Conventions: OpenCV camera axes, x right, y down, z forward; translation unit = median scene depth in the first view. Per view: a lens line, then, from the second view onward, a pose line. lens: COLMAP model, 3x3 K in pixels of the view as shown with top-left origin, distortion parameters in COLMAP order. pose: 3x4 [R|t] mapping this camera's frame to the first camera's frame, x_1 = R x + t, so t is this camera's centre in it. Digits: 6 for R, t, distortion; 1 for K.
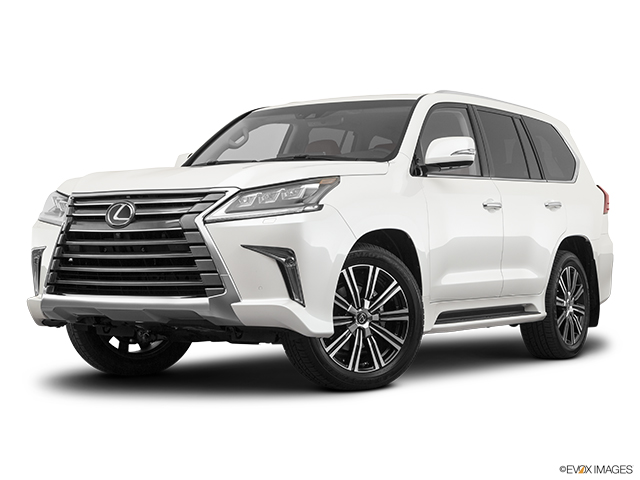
lens RADIAL K [[1198.5, 0, 320.5], [0, 1198.5, 240.2], [0, 0, 1]] dist [-0.065046, 0.000000]
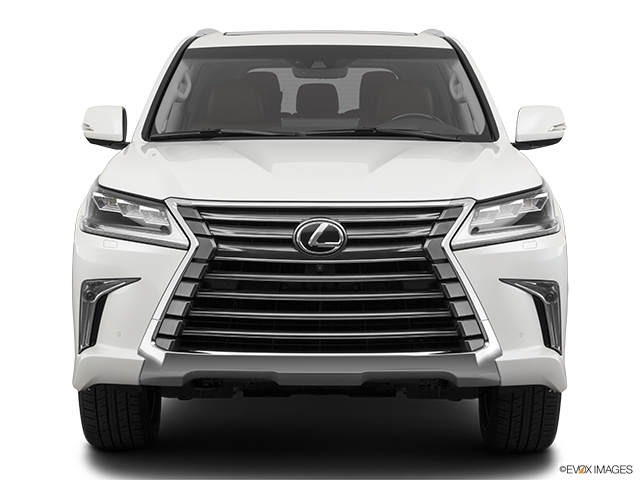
lens RADIAL K [[1523.1, 0, 319.6], [0, 1523.1, 240.6], [0, 0, 1]] dist [0.076021, 0.000000]
pose [[0.848530, -0.034485, 0.528022, -0.608537], [-0.011947, 0.996371, 0.084270, -0.090330], [-0.529012, -0.077814, 0.845039, 0.240267]]
